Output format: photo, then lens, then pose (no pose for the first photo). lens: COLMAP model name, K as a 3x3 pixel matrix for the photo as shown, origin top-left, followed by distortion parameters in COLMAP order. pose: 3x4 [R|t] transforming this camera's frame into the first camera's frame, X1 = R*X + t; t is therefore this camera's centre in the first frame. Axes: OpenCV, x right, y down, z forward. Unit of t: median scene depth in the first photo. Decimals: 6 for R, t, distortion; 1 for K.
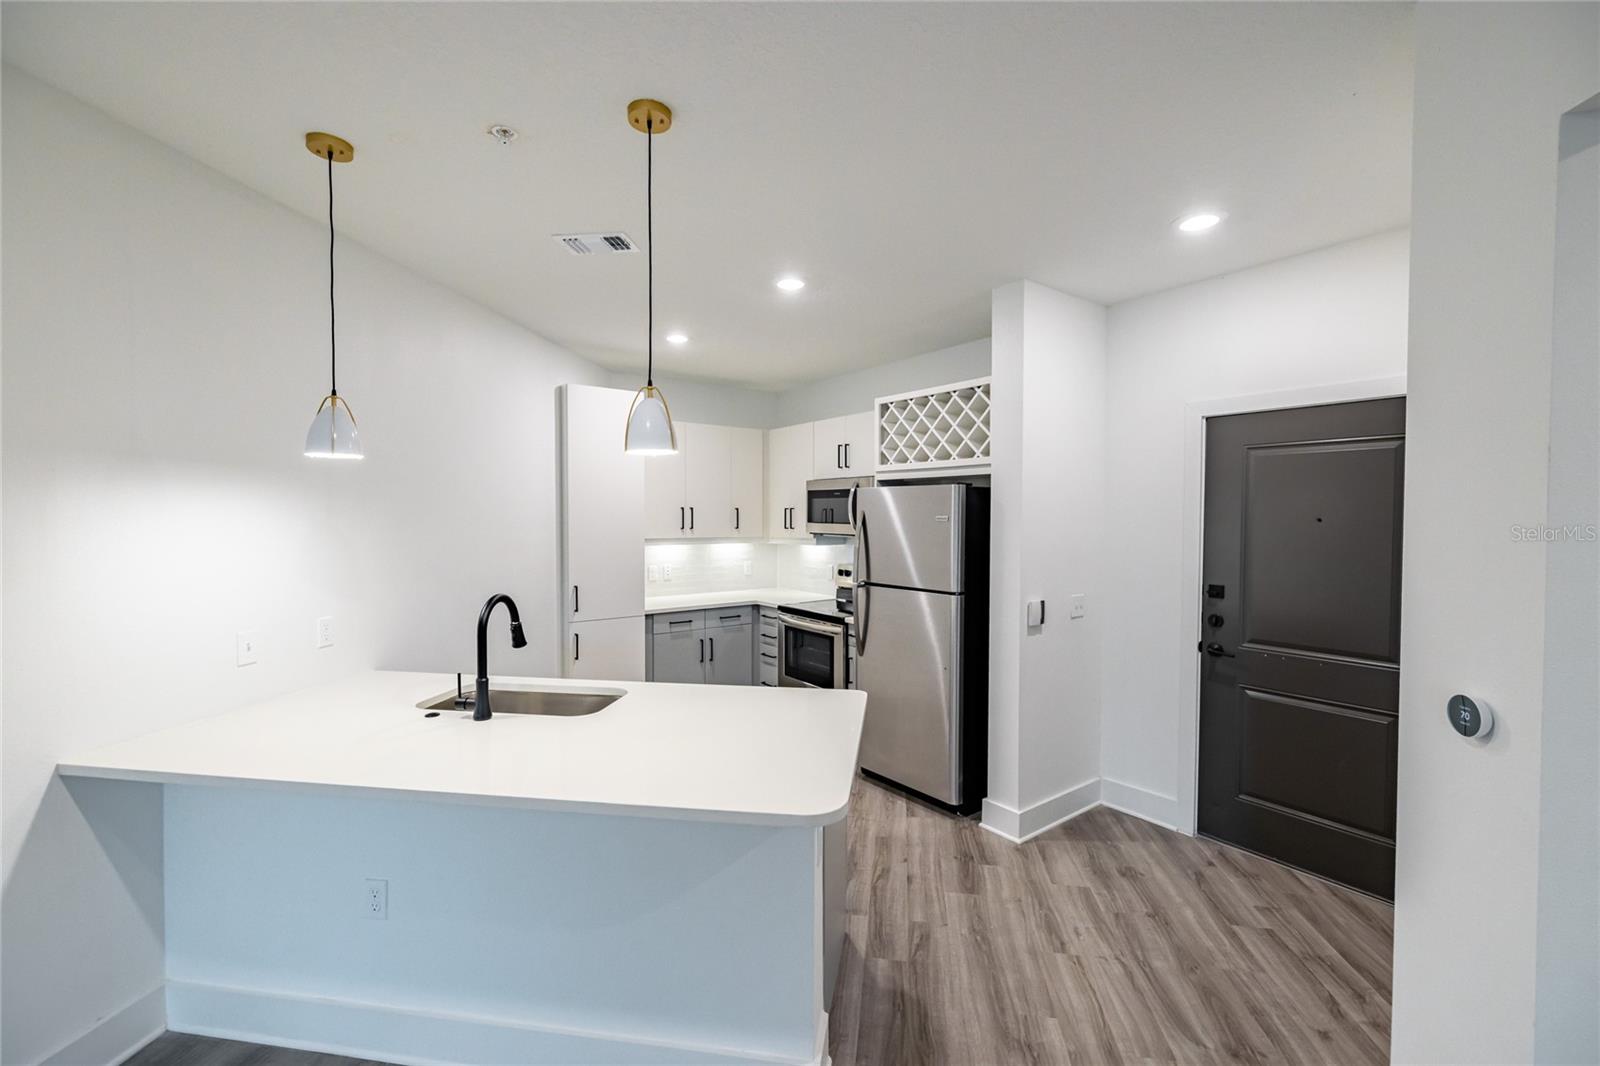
lens RADIAL K [[686.2, 0, 800.0], [0, 686.2, 533.0], [0, 0, 1]] dist [0.000195, 0.000000]
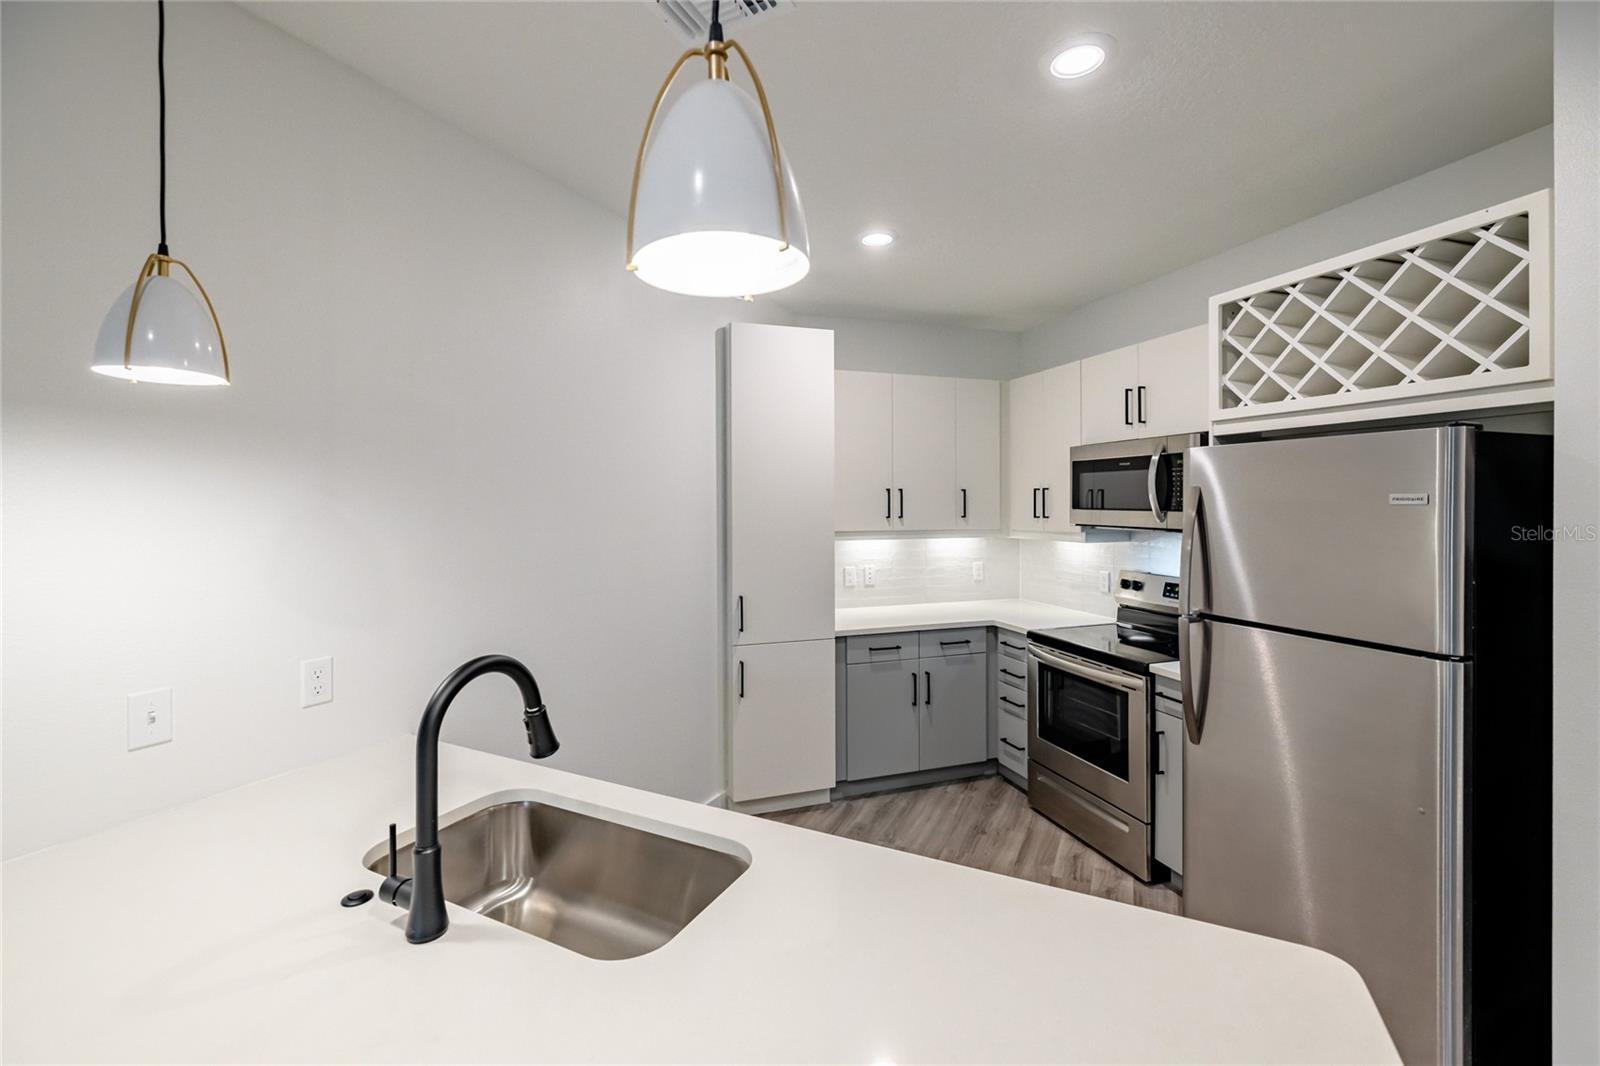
lens RADIAL K [[674.7, 0, 793.8], [0, 674.7, 508.4], [0, 0, 1]] dist [-0.002357, -0.000271]
pose [[0.947853, -0.002337, -0.318700, -0.039319], [-0.002935, 0.999867, -0.016059, -0.004468], [0.318695, 0.016157, 0.947720, 0.301295]]
